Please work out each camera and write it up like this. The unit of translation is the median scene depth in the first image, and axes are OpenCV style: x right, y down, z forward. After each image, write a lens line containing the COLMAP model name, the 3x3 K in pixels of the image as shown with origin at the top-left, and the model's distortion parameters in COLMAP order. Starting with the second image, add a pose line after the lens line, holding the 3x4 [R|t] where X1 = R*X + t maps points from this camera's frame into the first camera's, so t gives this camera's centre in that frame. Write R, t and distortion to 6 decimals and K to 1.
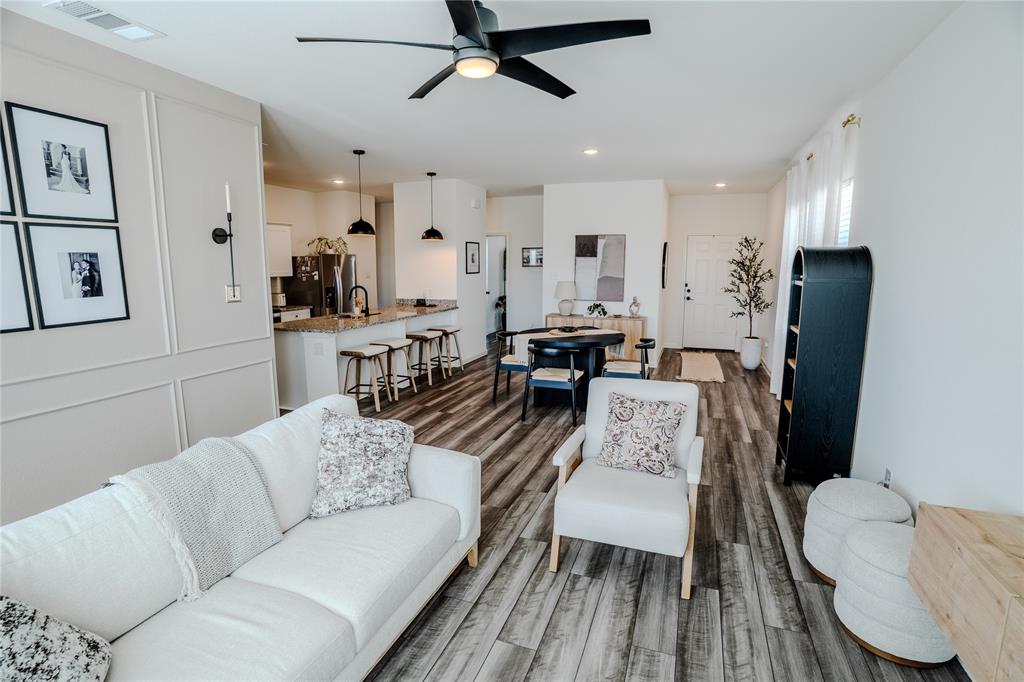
lens RADIAL K [[505.0, 0, 511.8], [0, 505.0, 339.2], [0, 0, 1]] dist [-0.071646, 0.031573]
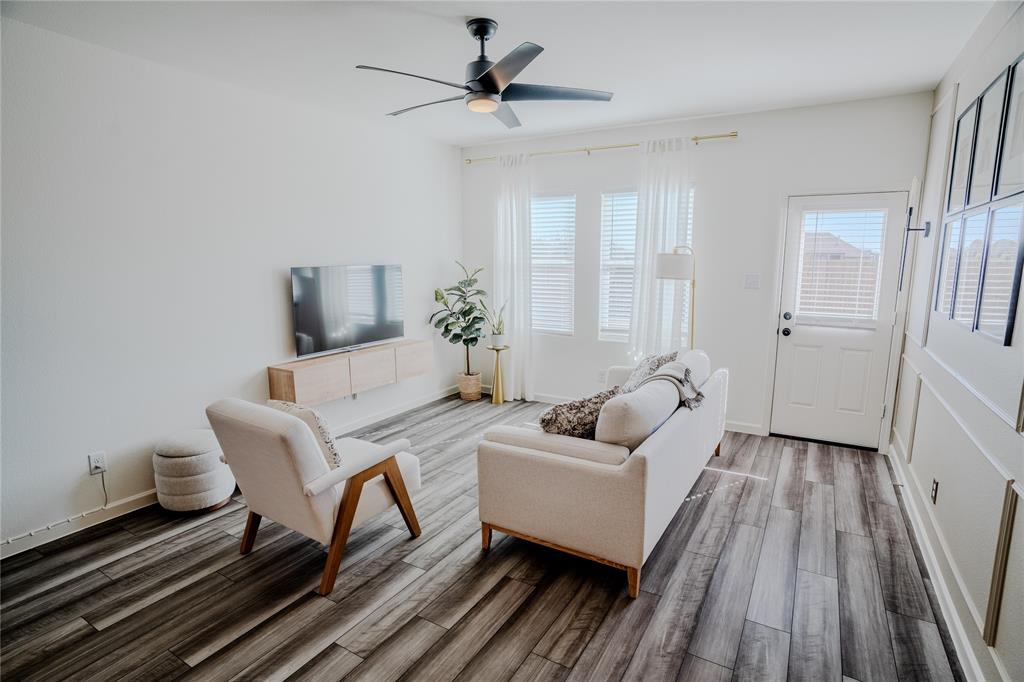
lens RADIAL K [[524.7, 0, 512.0], [0, 524.7, 341.0], [0, 0, 1]] dist [-0.073700, 0.037101]
pose [[-0.981020, -0.028135, 0.191857, -0.112645], [0.032739, 0.951180, 0.306895, -0.099130], [-0.191125, 0.307351, -0.932205, 0.650722]]
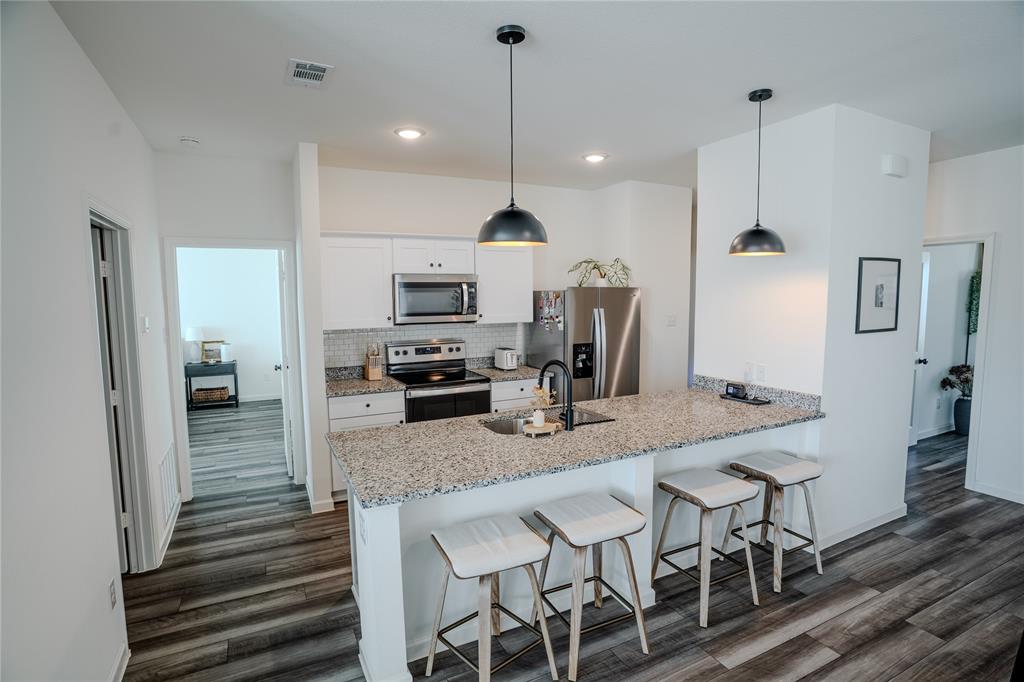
lens RADIAL K [[524.7, 0, 512.0], [0, 524.7, 341.0], [0, 0, 1]] dist [-0.073700, 0.037101]
pose [[0.733587, 0.059506, -0.676985, -0.012078], [-0.095234, 0.995331, -0.015708, -0.091918], [0.672889, 0.075995, 0.735829, 0.508672]]
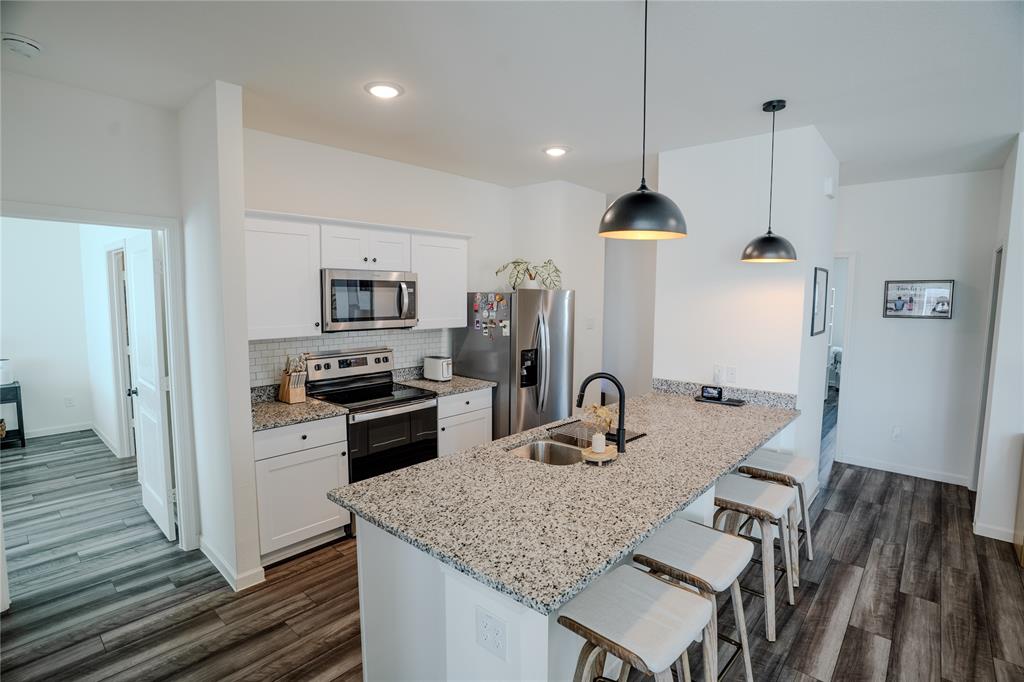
lens RADIAL K [[505.0, 0, 511.8], [0, 505.0, 339.2], [0, 0, 1]] dist [-0.071646, 0.031573]
pose [[0.932861, 0.040967, -0.357899, -0.188767], [-0.063013, 0.996752, -0.050150, -0.088688], [0.354682, 0.069335, 0.932413, 0.491163]]
